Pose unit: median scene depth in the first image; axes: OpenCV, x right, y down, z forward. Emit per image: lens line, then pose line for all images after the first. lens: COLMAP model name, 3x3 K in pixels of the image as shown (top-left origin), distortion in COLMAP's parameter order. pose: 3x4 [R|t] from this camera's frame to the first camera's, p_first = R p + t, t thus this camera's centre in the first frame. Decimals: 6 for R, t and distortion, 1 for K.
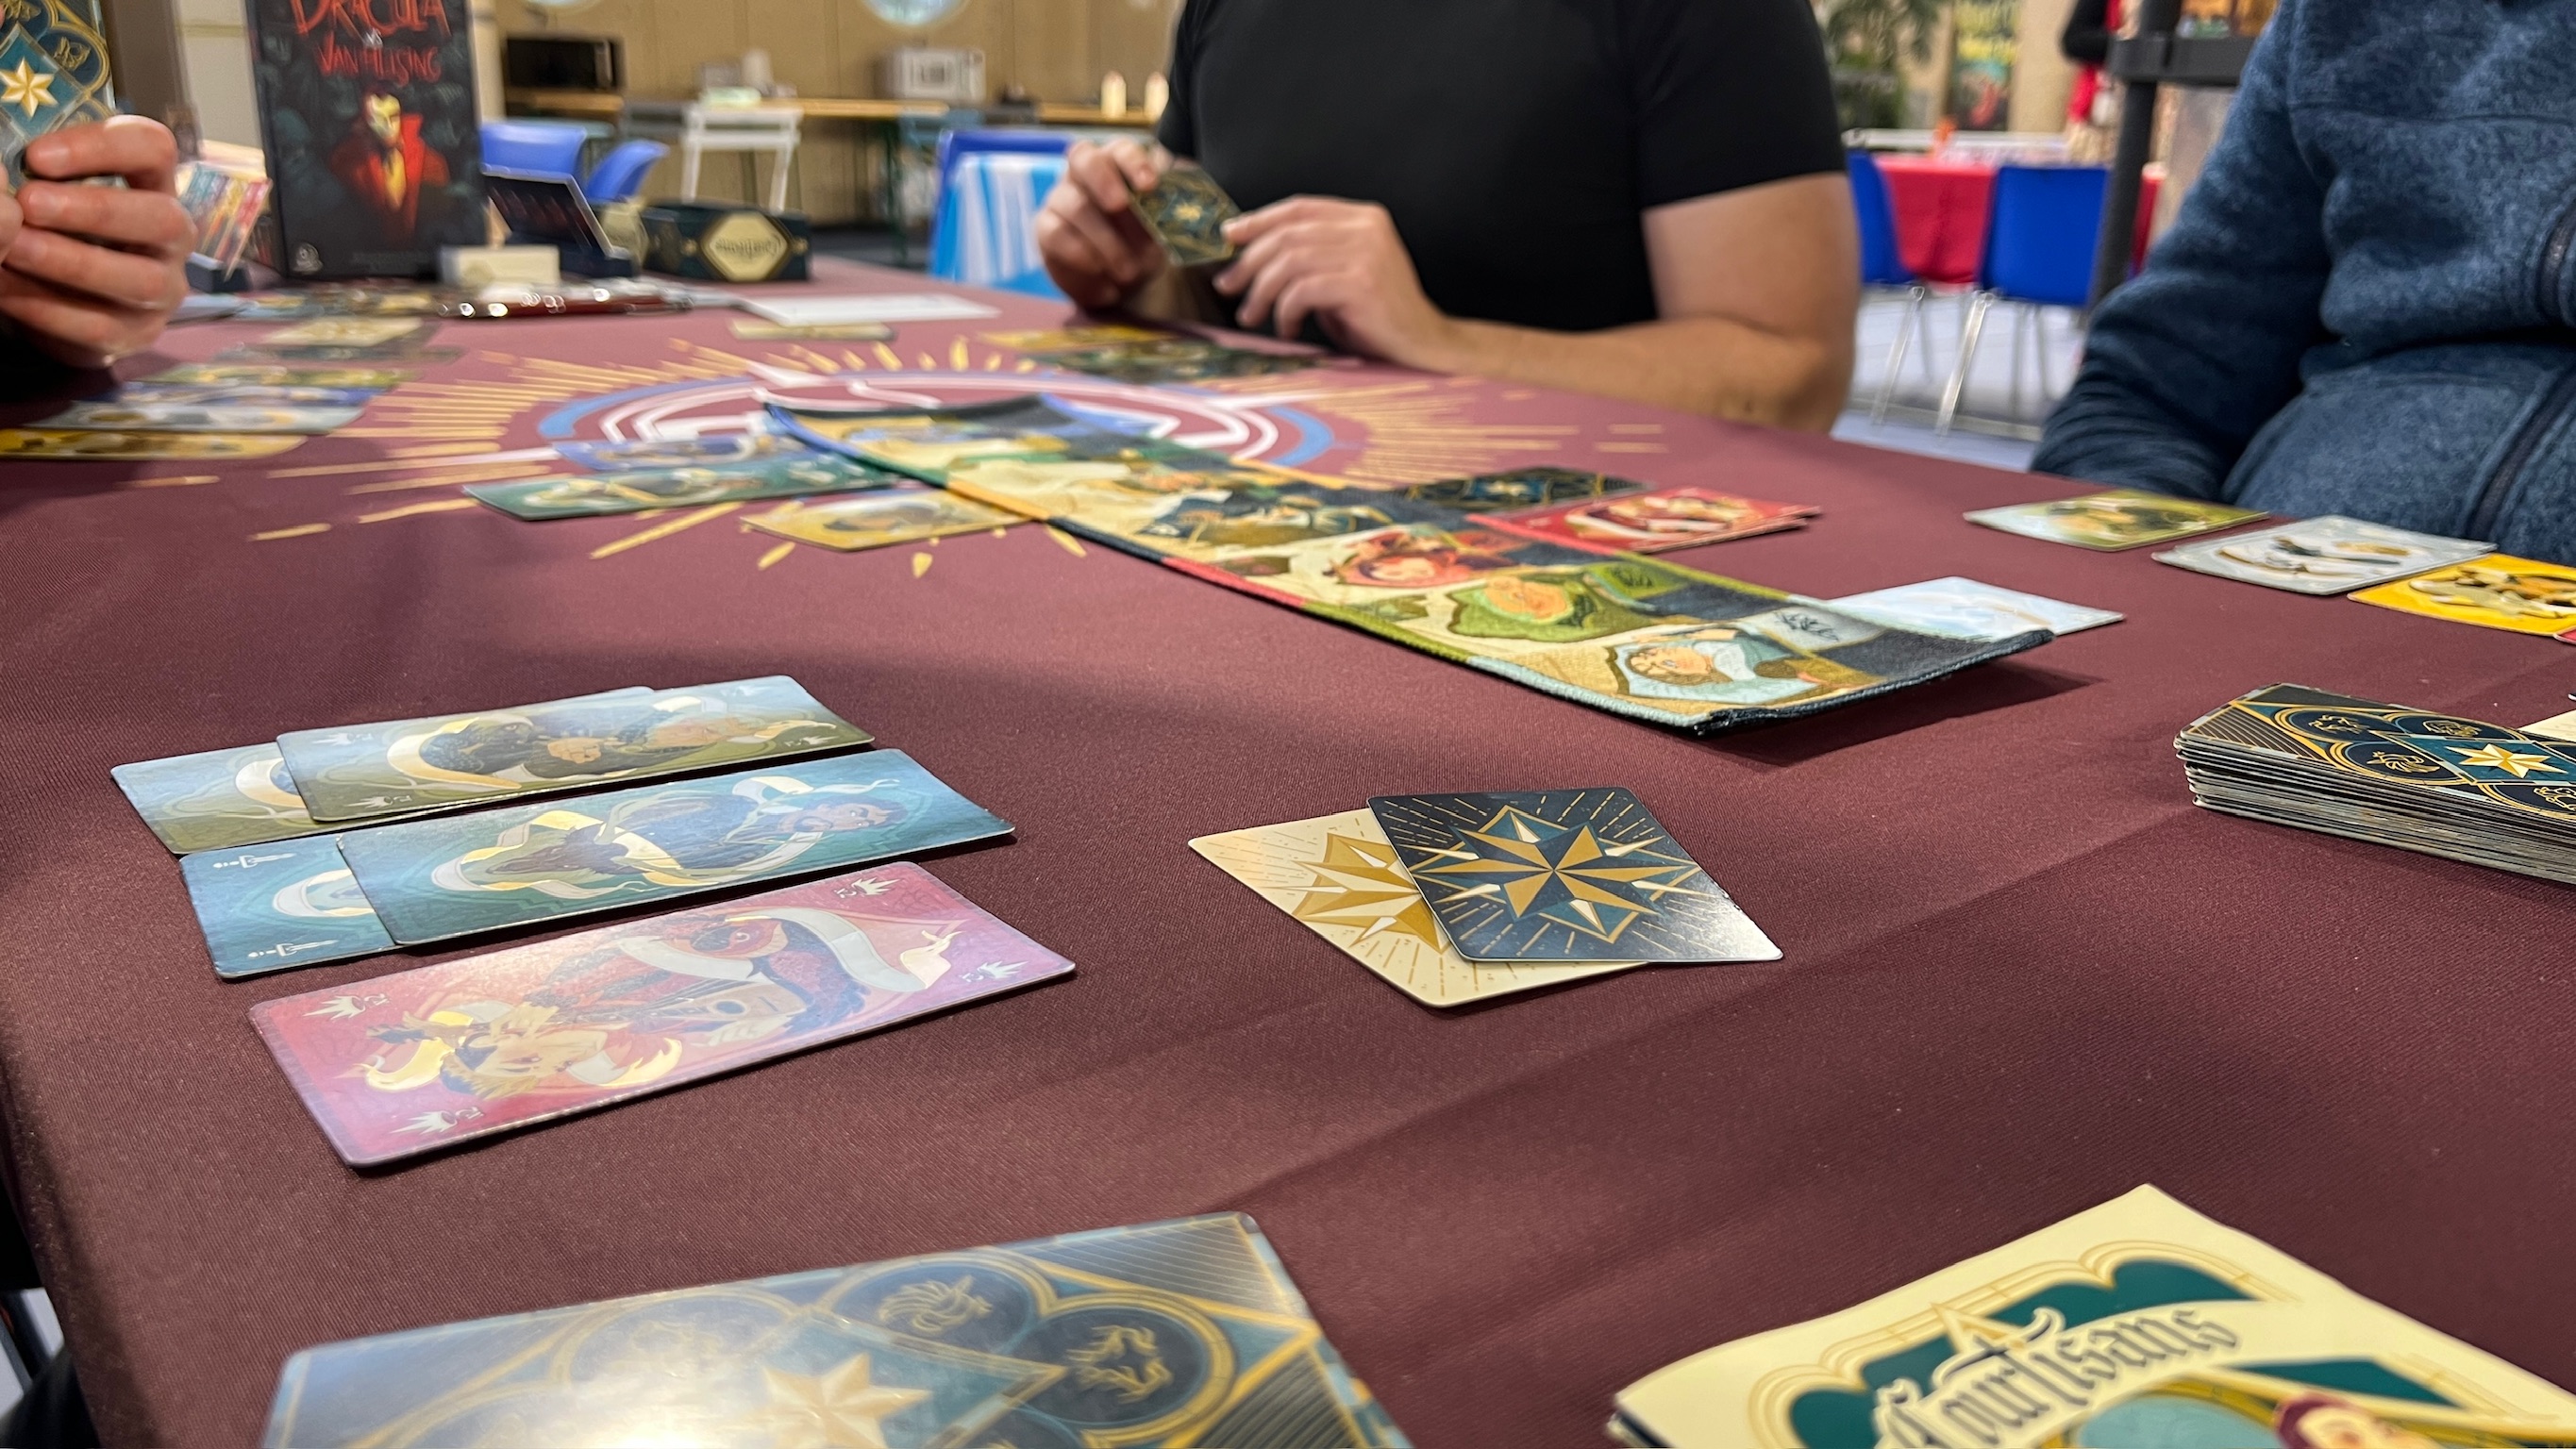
lens RADIAL K [[1954.5, 0, 1288.8], [0, 1954.5, 717.2], [0, 0, 1]] dist [0.050846, -0.053760]
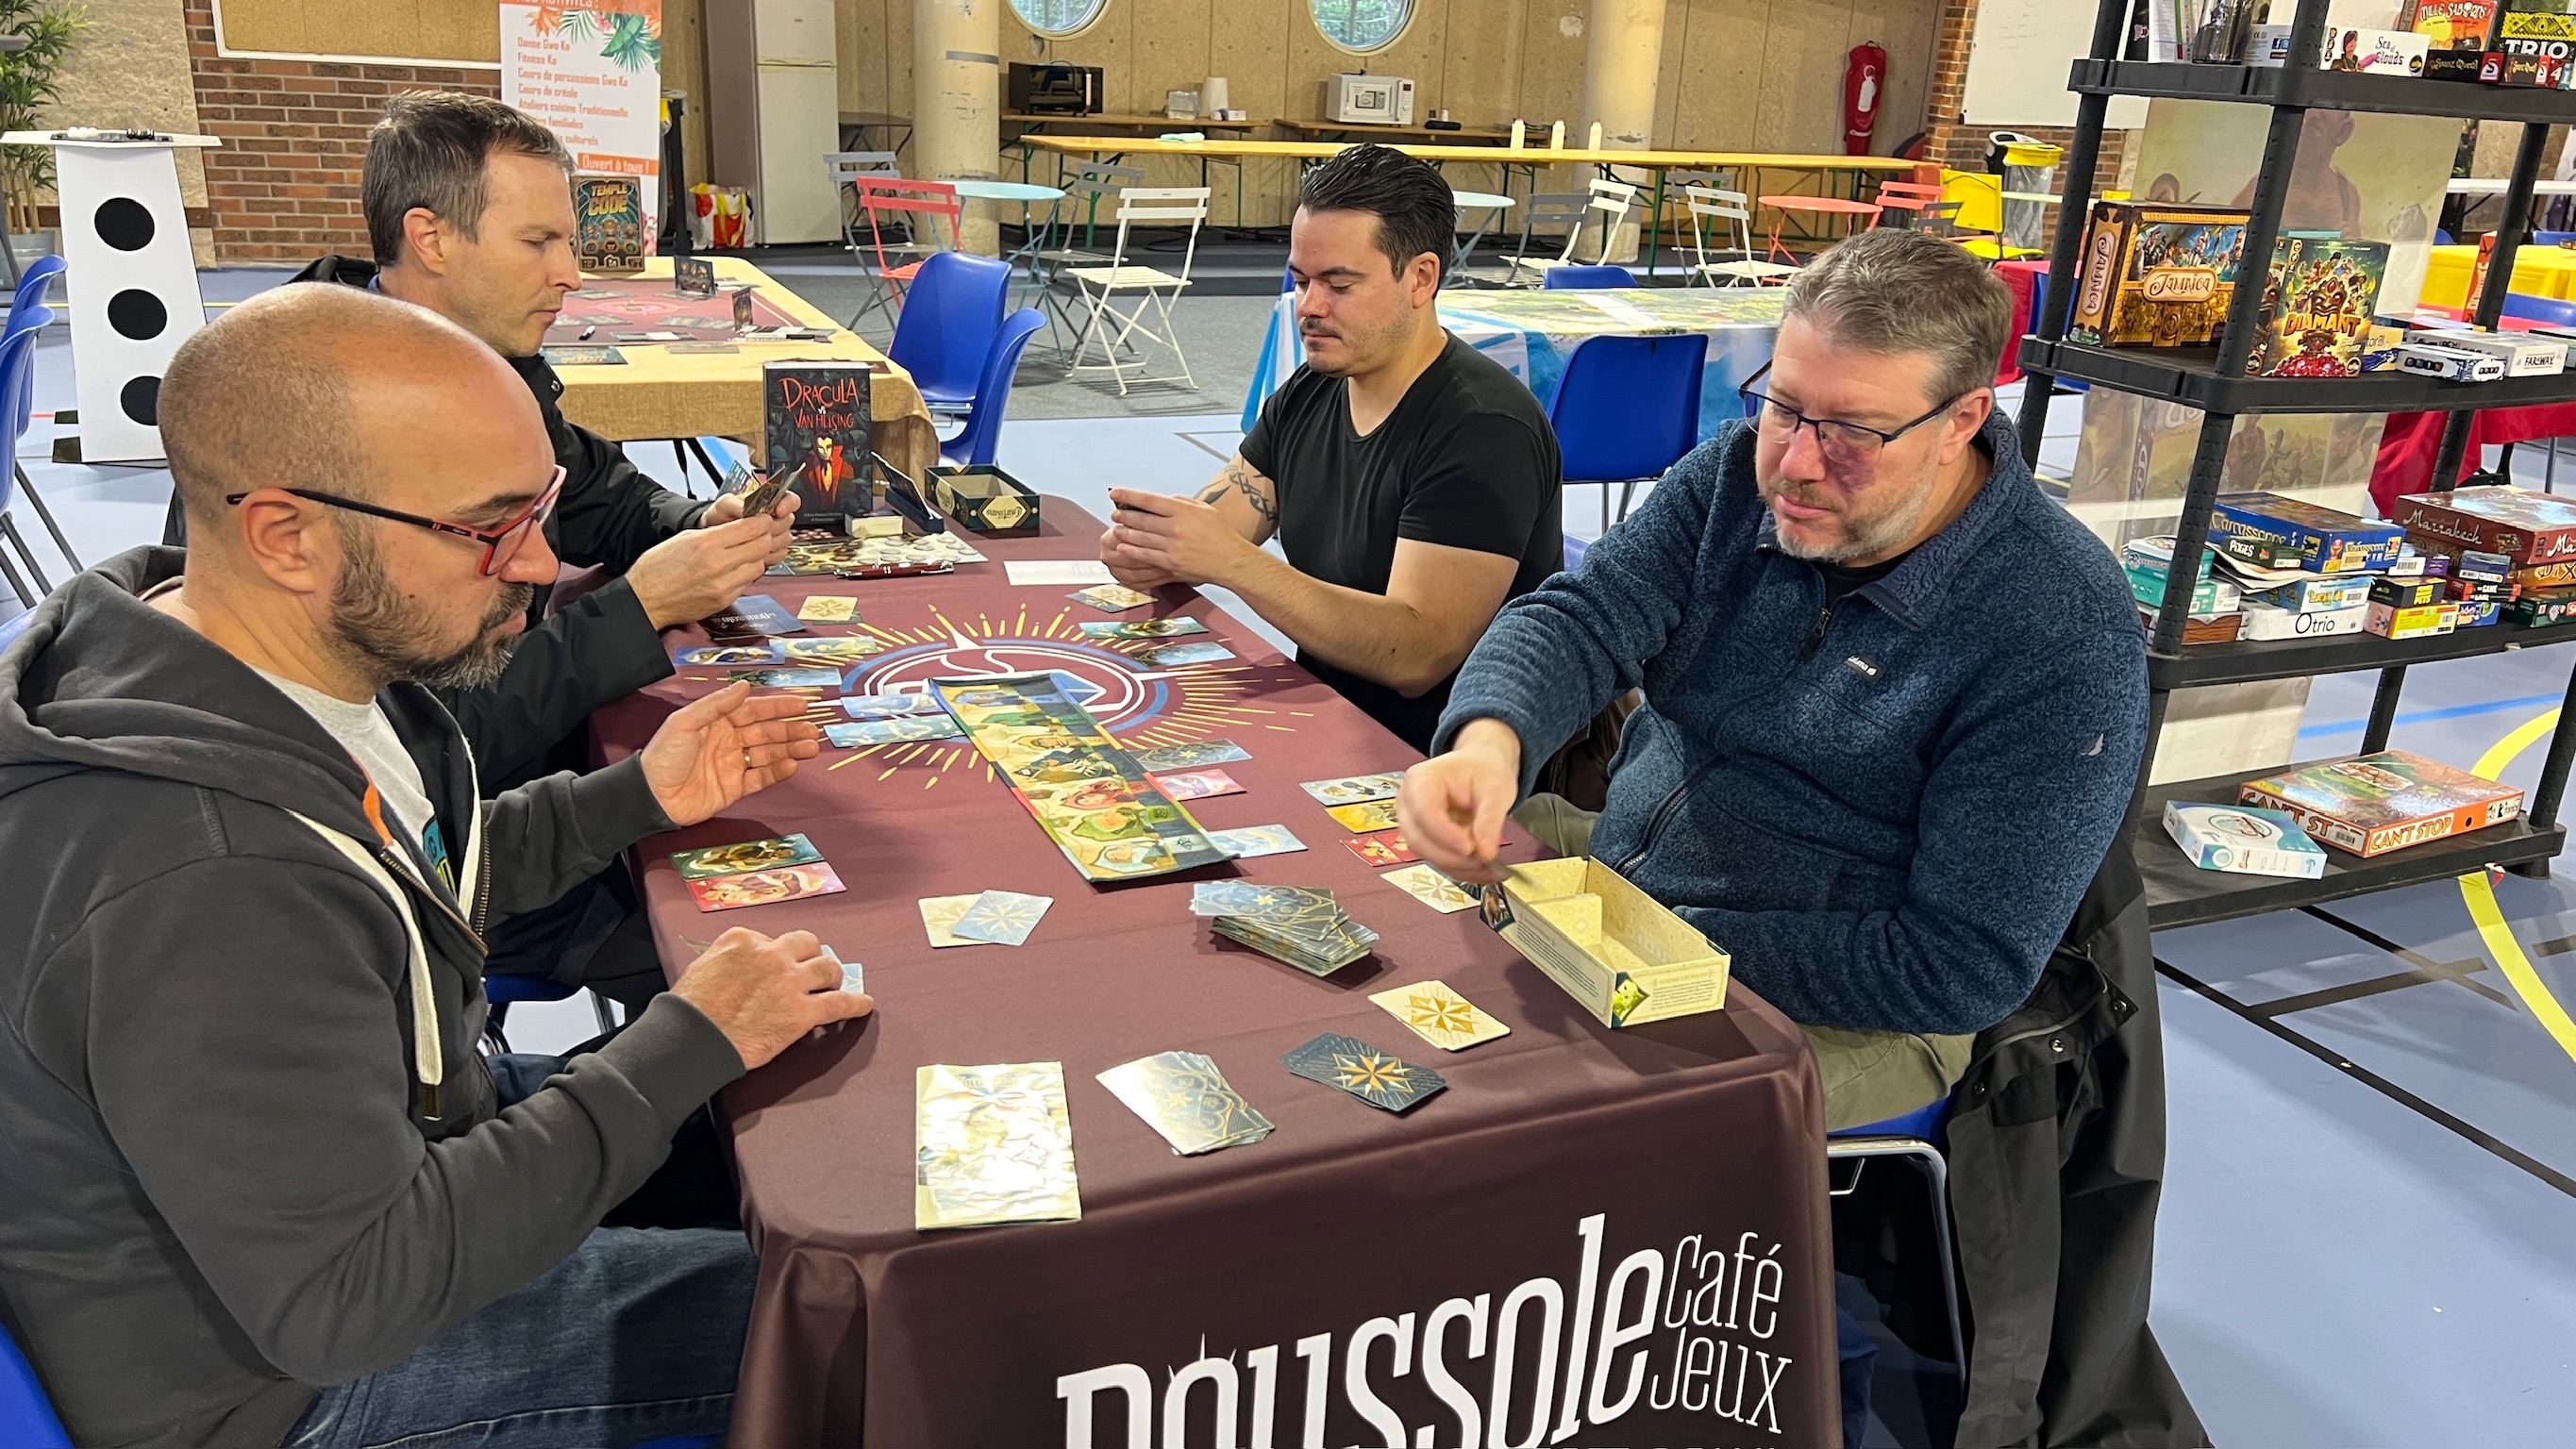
lens RADIAL K [[1954.5, 0, 1286.6], [0, 1954.5, 732.9], [0, 0, 1]] dist [0.050846, -0.053760]
pose [[0.970421, 0.098270, -0.220514, 0.439413], [-0.090788, 0.994905, 0.043837, -0.149545], [0.223698, -0.022520, 0.974398, -0.792301]]
